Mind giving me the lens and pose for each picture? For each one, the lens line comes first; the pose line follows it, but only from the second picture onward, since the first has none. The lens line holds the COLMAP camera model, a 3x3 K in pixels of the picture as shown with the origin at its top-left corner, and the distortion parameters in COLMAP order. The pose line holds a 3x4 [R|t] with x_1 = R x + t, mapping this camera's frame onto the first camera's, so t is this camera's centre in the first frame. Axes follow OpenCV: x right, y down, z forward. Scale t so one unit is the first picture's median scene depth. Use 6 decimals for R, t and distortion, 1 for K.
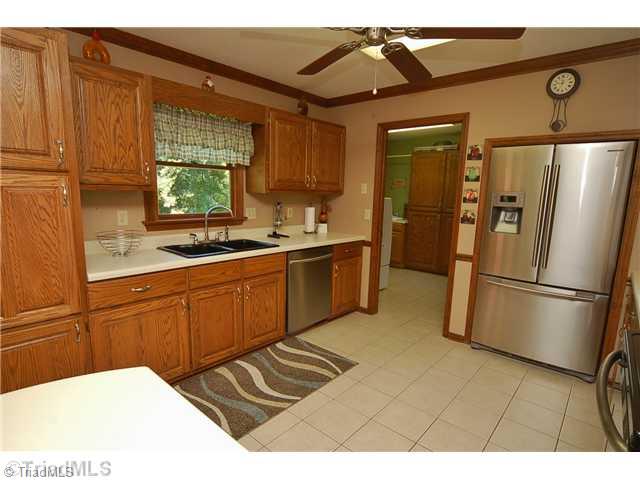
lens RADIAL K [[341.0, 0, 320.3], [0, 341.0, 244.1], [0, 0, 1]] dist [-0.013583, 0.001103]
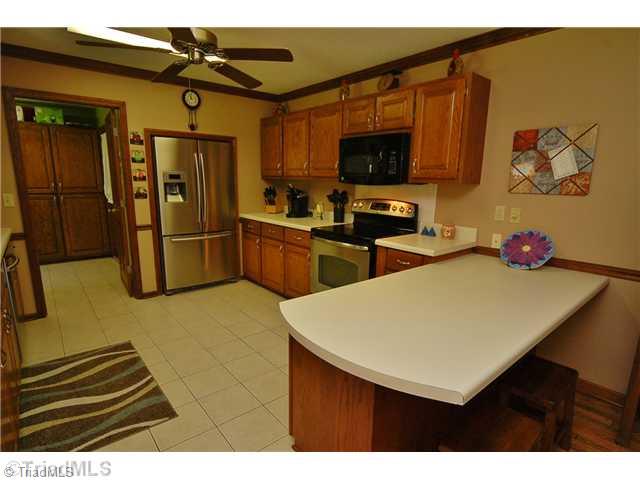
lens RADIAL K [[341.0, 0, 321.0], [0, 341.0, 242.4], [0, 0, 1]] dist [-0.013583, 0.001103]
pose [[0.152231, -0.210463, 0.965676, -0.706480], [0.136006, 0.972230, 0.190451, -0.056157], [-0.978942, 0.102345, 0.176628, 0.206630]]
